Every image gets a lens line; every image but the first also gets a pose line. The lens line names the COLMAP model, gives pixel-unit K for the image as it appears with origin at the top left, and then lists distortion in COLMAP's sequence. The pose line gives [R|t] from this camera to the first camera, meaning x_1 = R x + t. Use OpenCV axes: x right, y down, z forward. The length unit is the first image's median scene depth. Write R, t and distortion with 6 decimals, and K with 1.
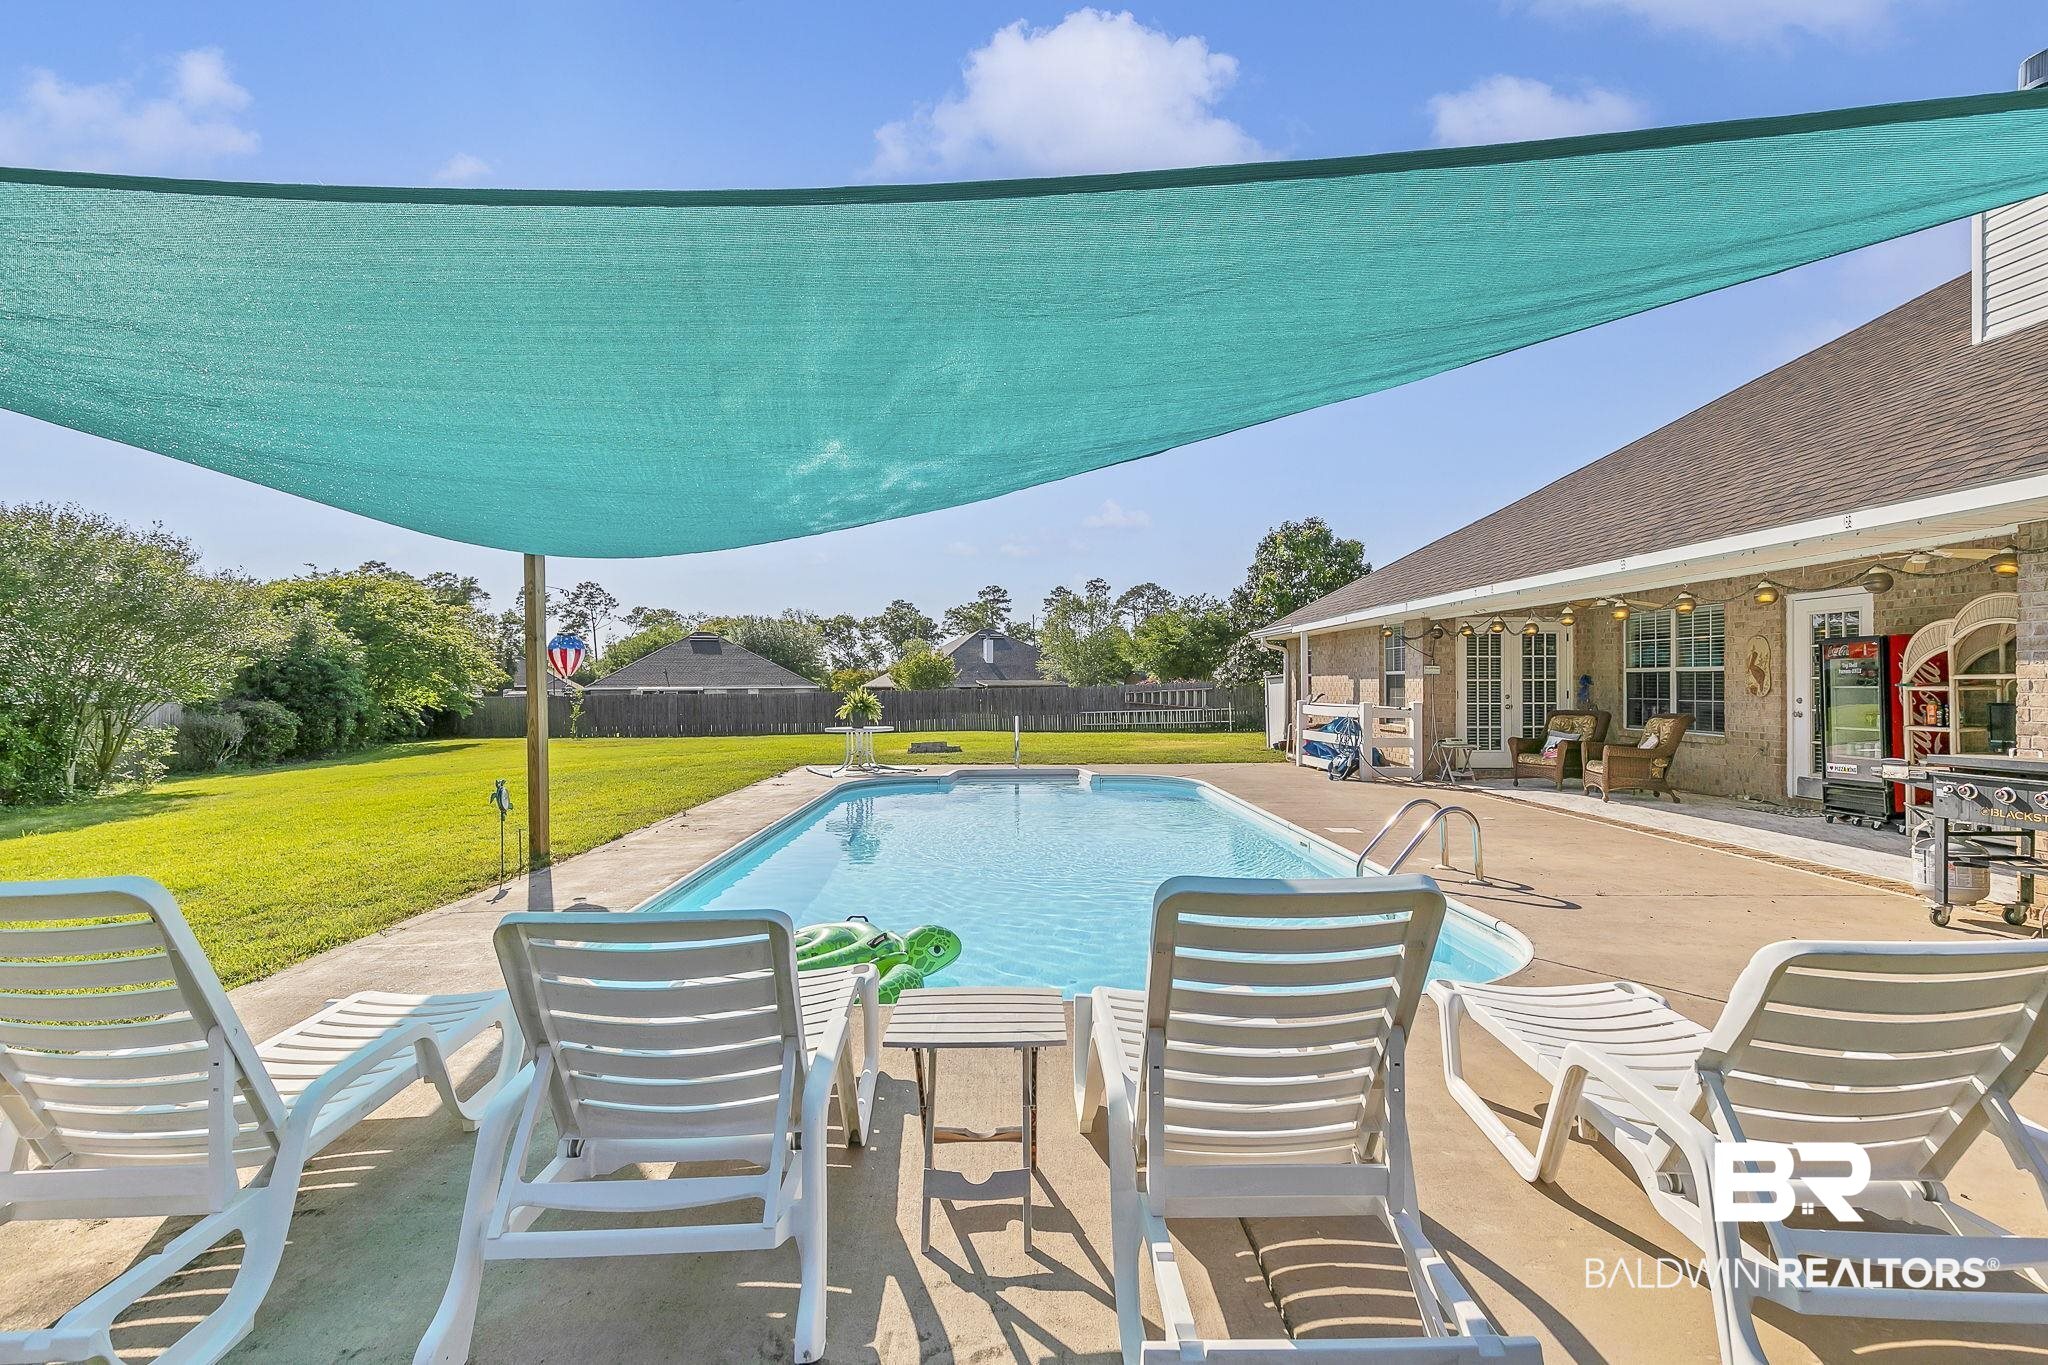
lens RADIAL K [[954.7, 0, 1023.1], [0, 954.7, 690.3], [0, 0, 1]] dist [0.006447, -0.000891]
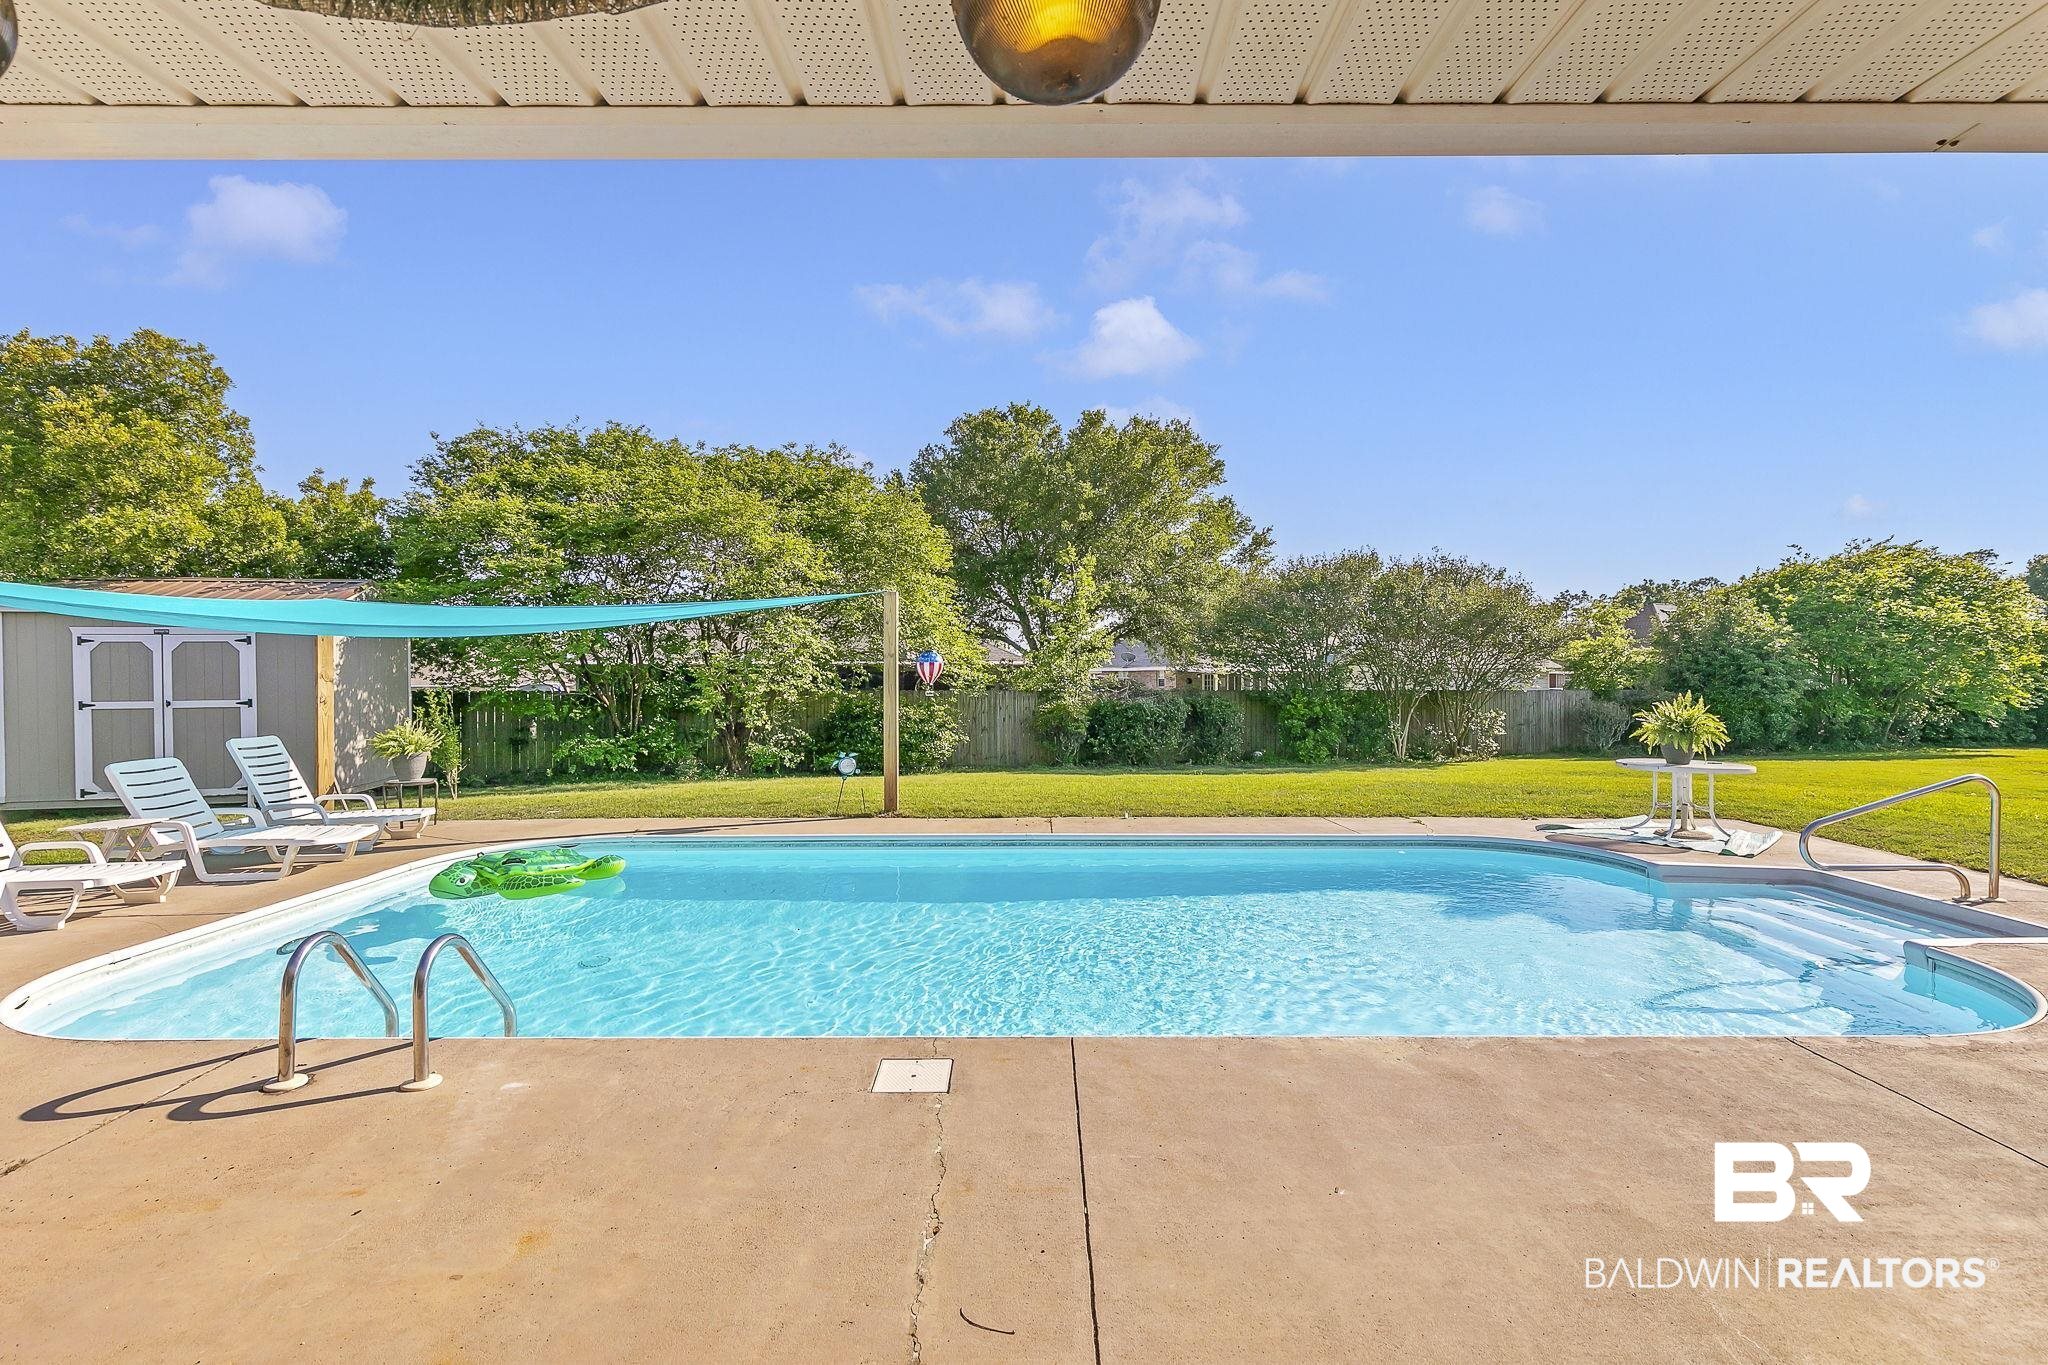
lens RADIAL K [[954.7, 0, 1050.7], [0, 954.7, 679.5], [0, 0, 1]] dist [0.006447, -0.000891]
pose [[-0.008586, 0.010507, -0.999908, 0.392172], [-0.003960, 0.999937, 0.010541, -0.015781], [0.999955, 0.004050, -0.008544, 0.547230]]
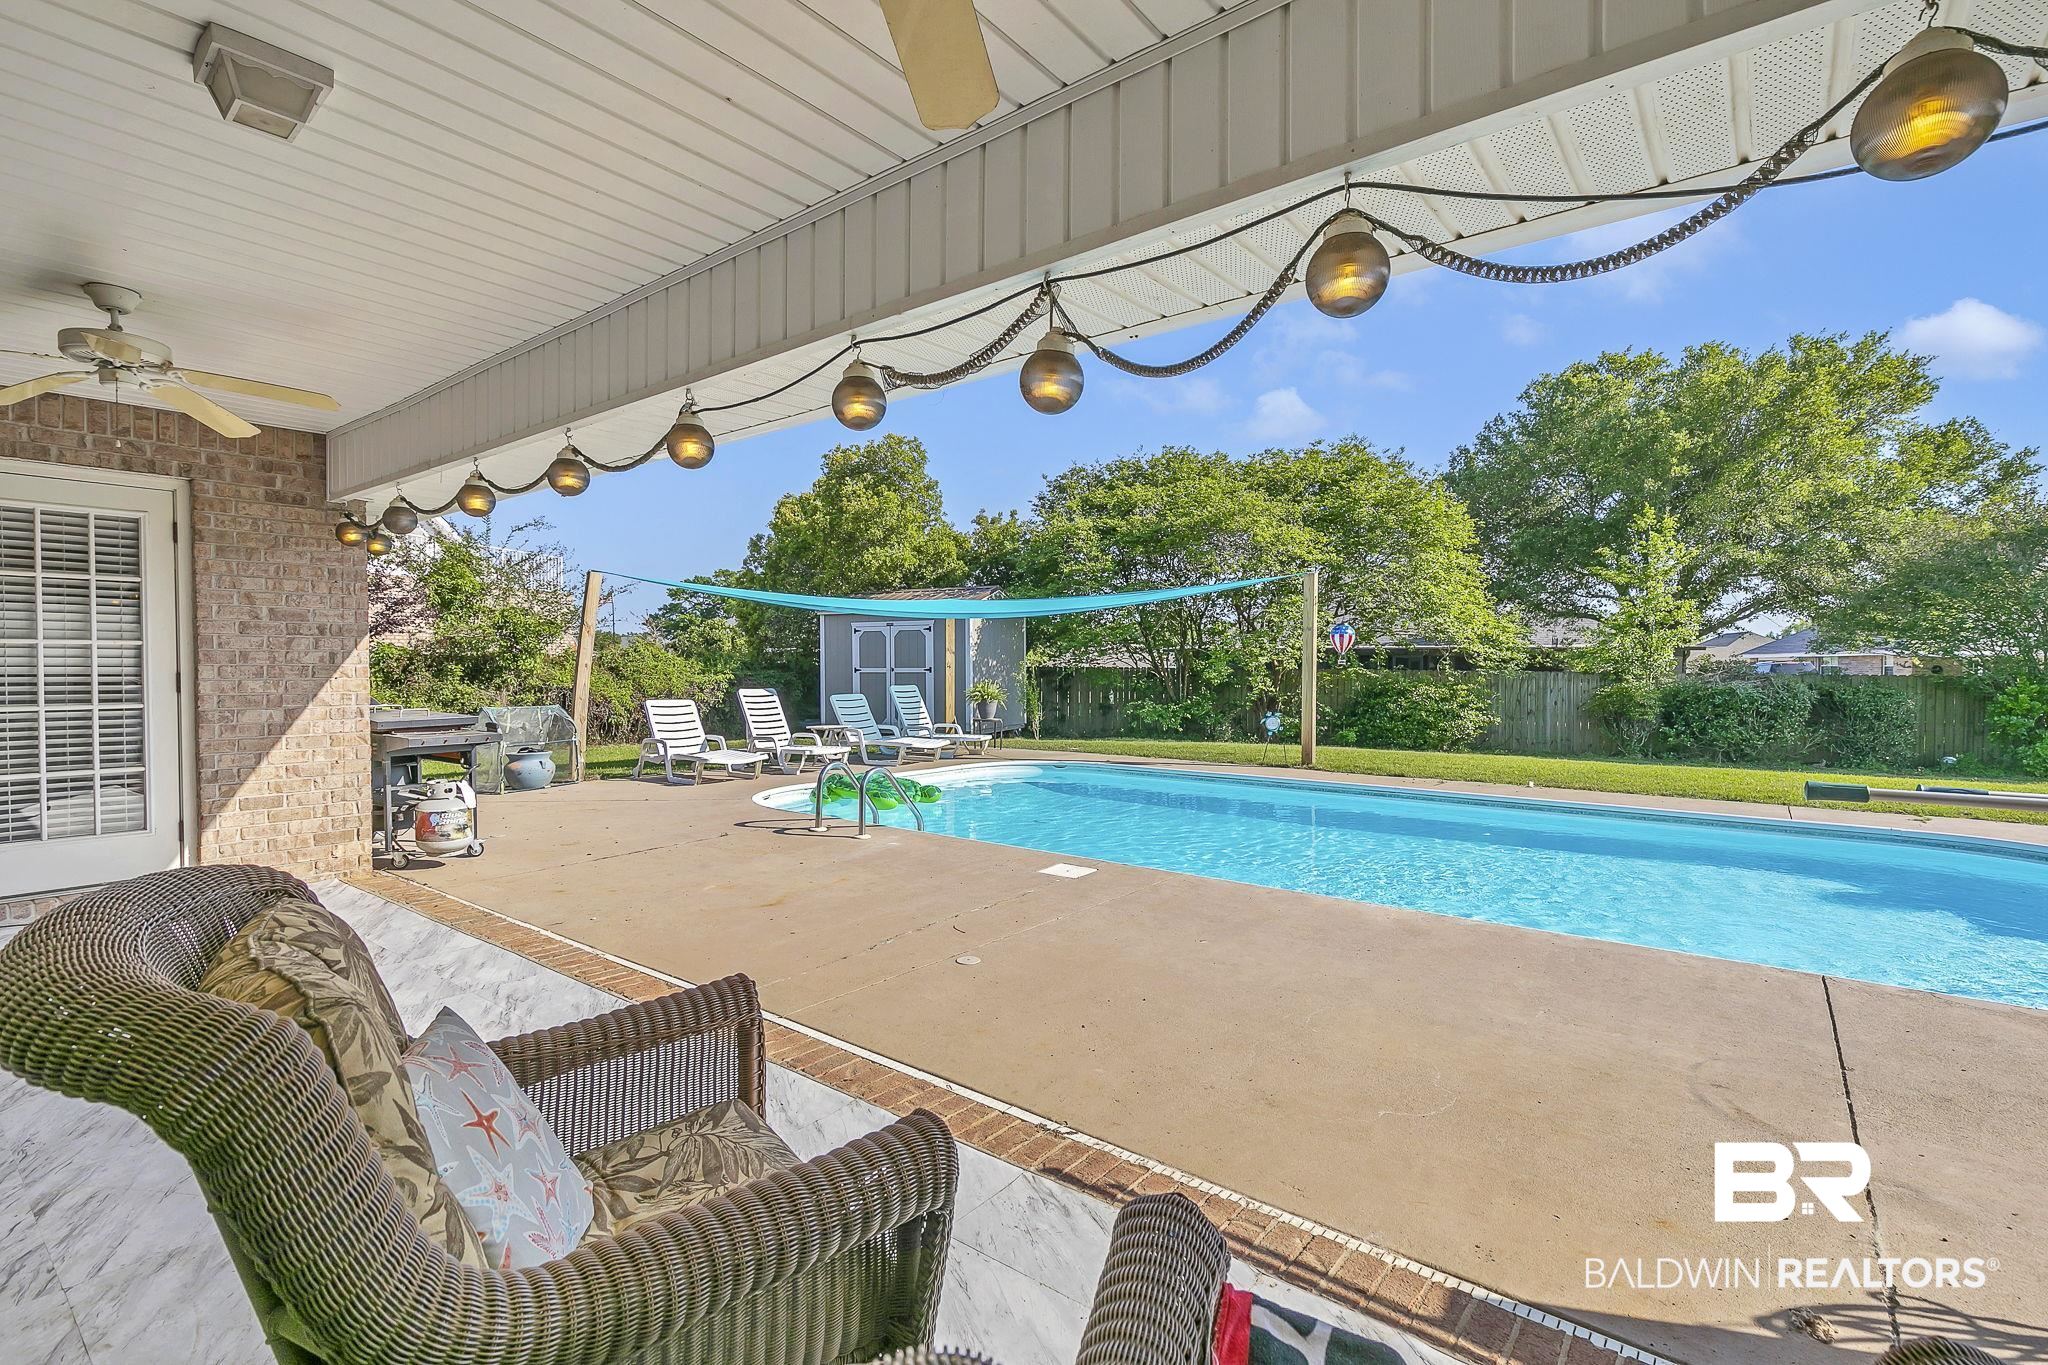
lens RADIAL K [[954.7, 0, 1016.9], [0, 954.7, 677.6], [0, 0, 1]] dist [0.006447, -0.000891]
pose [[-0.639457, 0.014319, -0.768694, 0.461293], [-0.003994, 0.999751, 0.021945, -0.002512], [0.768817, 0.017103, -0.639241, 0.728900]]
